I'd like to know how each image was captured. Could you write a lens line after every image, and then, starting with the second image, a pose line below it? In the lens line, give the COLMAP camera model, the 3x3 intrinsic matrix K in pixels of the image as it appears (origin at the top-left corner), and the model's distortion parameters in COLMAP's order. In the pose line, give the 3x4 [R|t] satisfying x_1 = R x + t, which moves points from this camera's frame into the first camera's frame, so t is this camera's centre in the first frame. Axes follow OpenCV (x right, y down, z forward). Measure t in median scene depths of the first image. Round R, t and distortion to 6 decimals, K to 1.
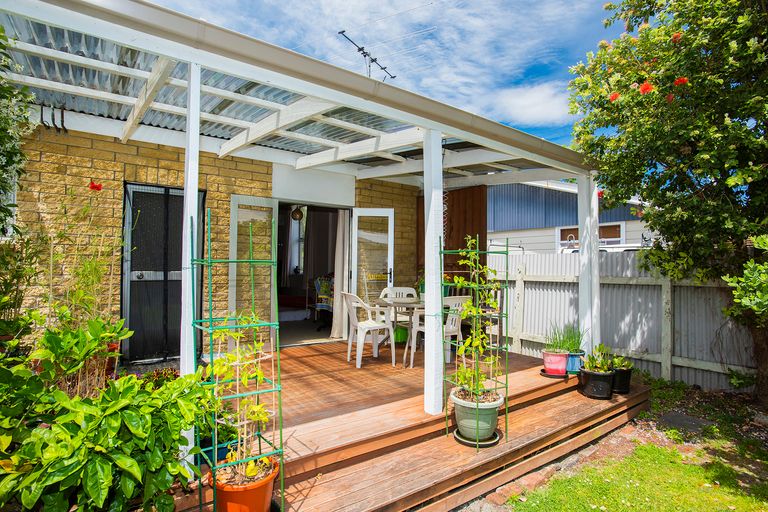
lens RADIAL K [[404.4, 0, 384.0], [0, 404.4, 256.0], [0, 0, 1]] dist [0.000914, 0.000059]
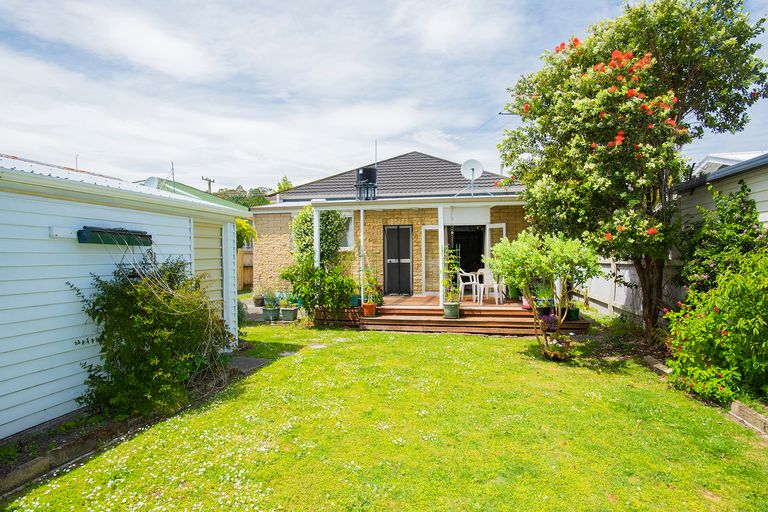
lens RADIAL K [[441.2, 0, 384.0], [0, 441.2, 256.0], [0, 0, 1]] dist [-0.041054, -0.000559]
pose [[0.663382, -0.014452, -0.748141, 1.456449], [0.031876, 0.999452, 0.008958, -0.009897], [0.747601, -0.029790, 0.663479, -0.884665]]
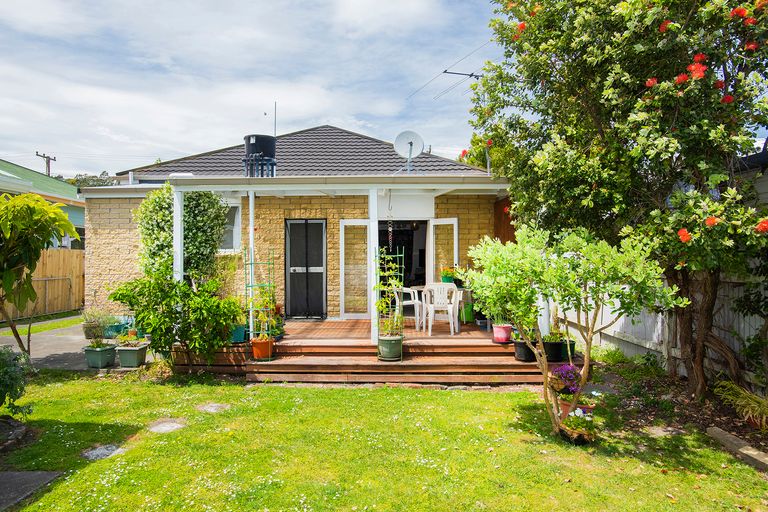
lens RADIAL K [[514.1, 0, 384.0], [0, 514.1, 256.0], [0, 0, 1]] dist [-0.045076, 0.002116]
pose [[0.792986, -0.015894, -0.609032, 1.086822], [0.025653, 0.999644, 0.007314, -0.019205], [0.608699, -0.021424, 0.793112, -0.559315]]
